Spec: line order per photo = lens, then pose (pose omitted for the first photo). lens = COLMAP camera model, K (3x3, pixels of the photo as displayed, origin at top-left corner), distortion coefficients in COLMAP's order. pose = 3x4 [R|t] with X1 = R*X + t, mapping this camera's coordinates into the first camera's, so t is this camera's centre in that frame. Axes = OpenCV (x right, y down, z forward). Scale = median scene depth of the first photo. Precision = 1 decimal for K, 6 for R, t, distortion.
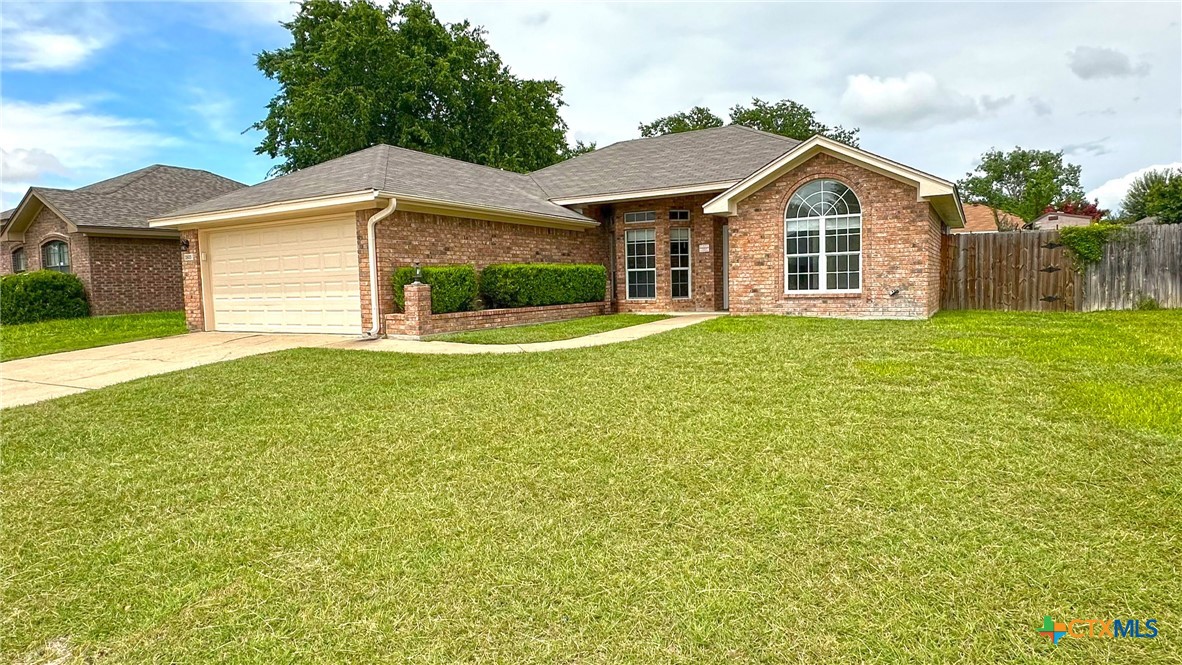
lens RADIAL K [[655.0, 0, 591.0], [0, 655.0, 332.5], [0, 0, 1]] dist [-0.000302, 0.000545]
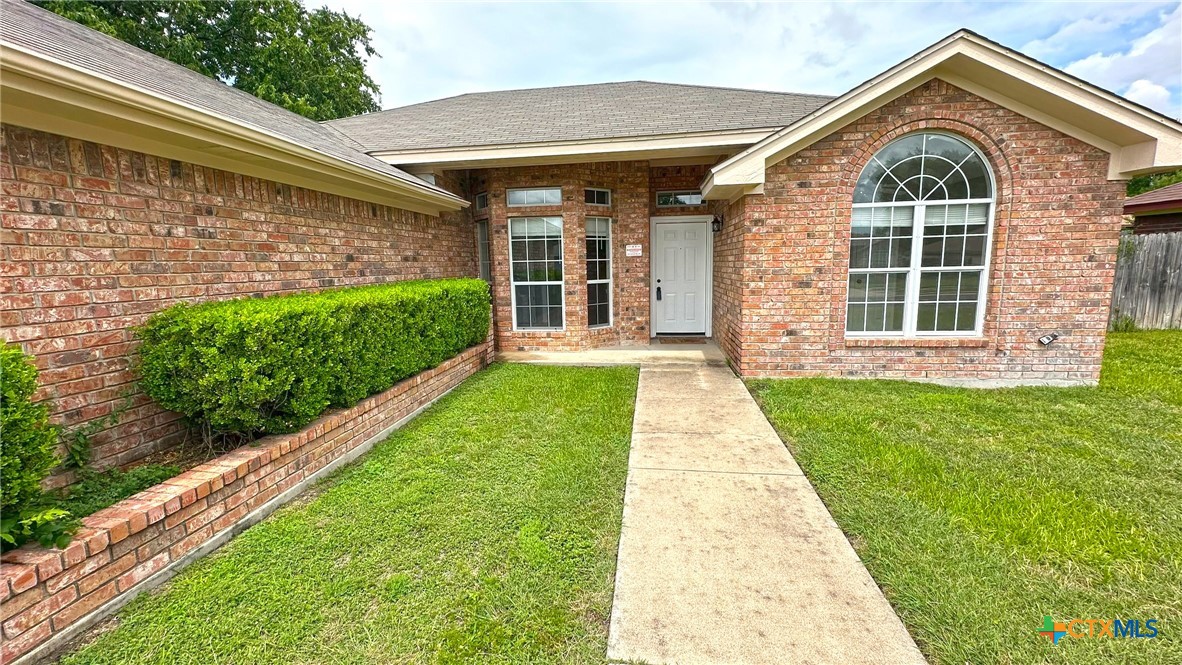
lens RADIAL K [[471.6, 0, 589.7], [0, 471.6, 331.9], [0, 0, 1]] dist [-0.002460, 0.000705]
pose [[0.925082, -0.049386, 0.376544, -0.059075], [0.026788, 0.997524, 0.065020, -0.095041], [-0.378823, -0.050061, 0.924114, 0.693998]]
